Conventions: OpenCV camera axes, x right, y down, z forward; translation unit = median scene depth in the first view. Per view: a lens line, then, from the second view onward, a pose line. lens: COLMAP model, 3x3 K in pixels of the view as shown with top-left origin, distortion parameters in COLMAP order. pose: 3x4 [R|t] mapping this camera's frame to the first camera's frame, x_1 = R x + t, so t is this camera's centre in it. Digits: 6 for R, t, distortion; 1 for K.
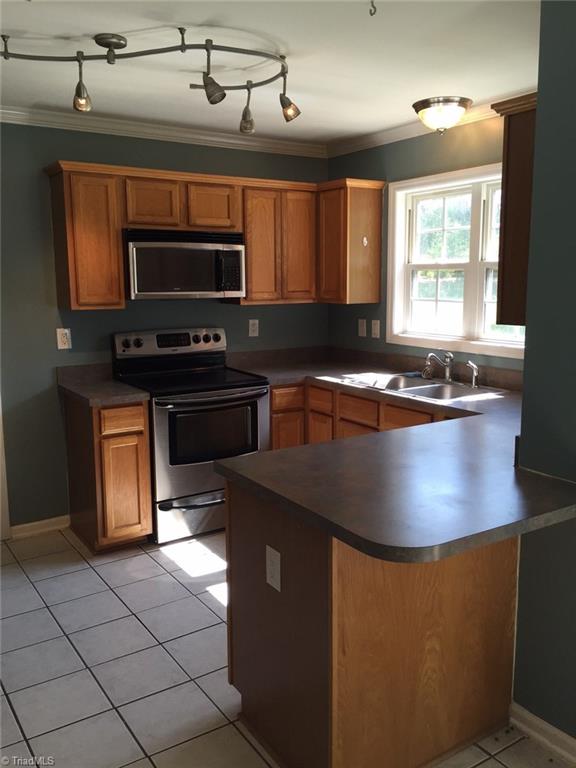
lens RADIAL K [[660.4, 0, 288.0], [0, 660.4, 384.0], [0, 0, 1]] dist [0.111900, -0.141609]
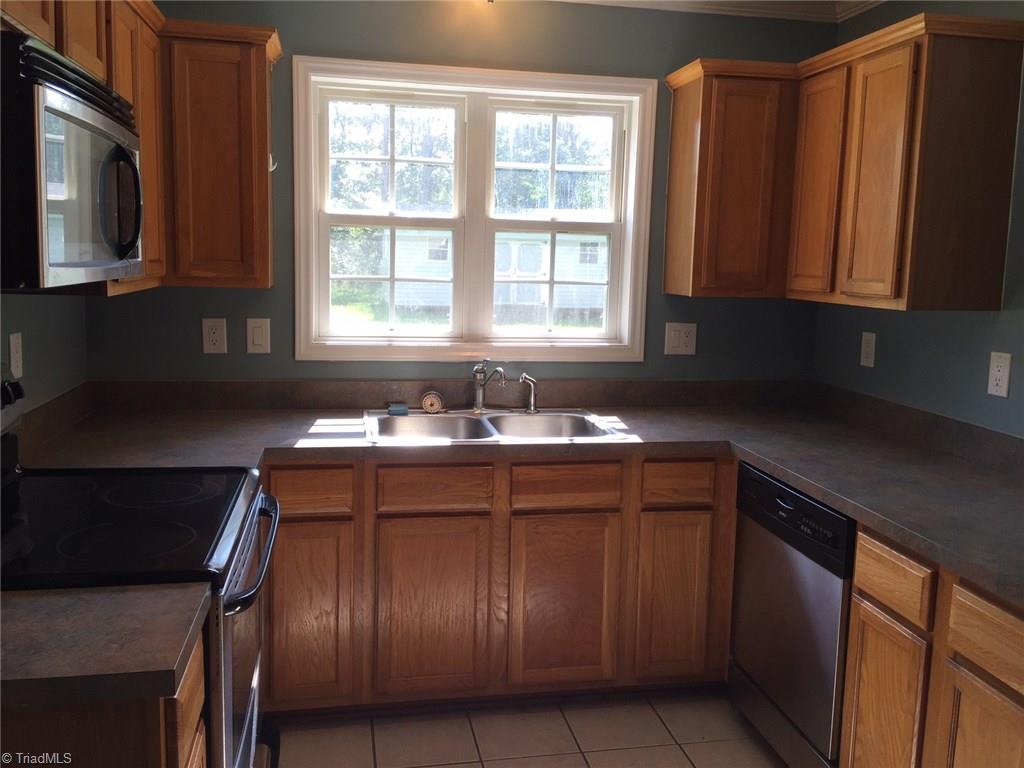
lens RADIAL K [[880.6, 0, 512.0], [0, 880.6, 384.0], [0, 0, 1]] dist [0.111900, -0.141609]
pose [[0.394091, -0.129875, 0.909849, -0.200678], [0.119008, 0.988842, 0.089604, -0.040318], [-0.911334, 0.072967, 0.405150, 0.261717]]
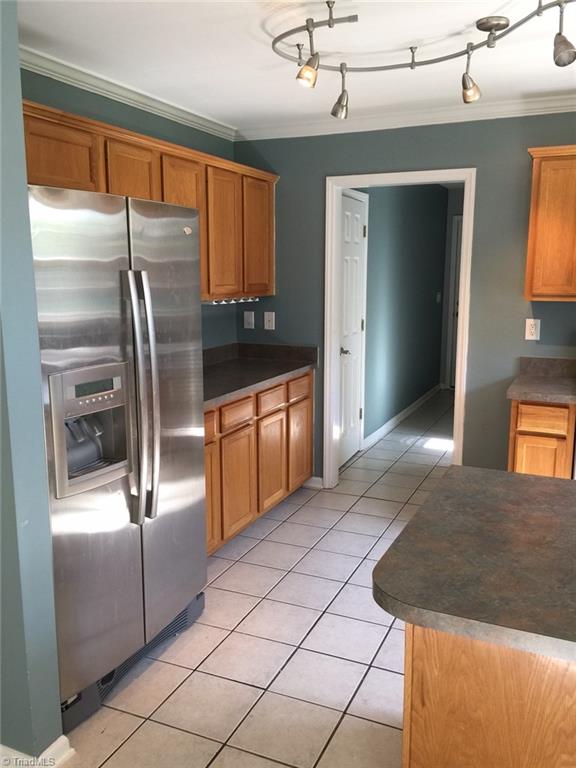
lens RADIAL K [[660.4, 0, 288.0], [0, 660.4, 384.0], [0, 0, 1]] dist [0.111900, -0.141609]
pose [[0.541150, 0.155817, -0.826364, 0.460505], [-0.143807, 0.985355, 0.091622, -0.041888], [0.828539, 0.069256, 0.555632, 0.246554]]
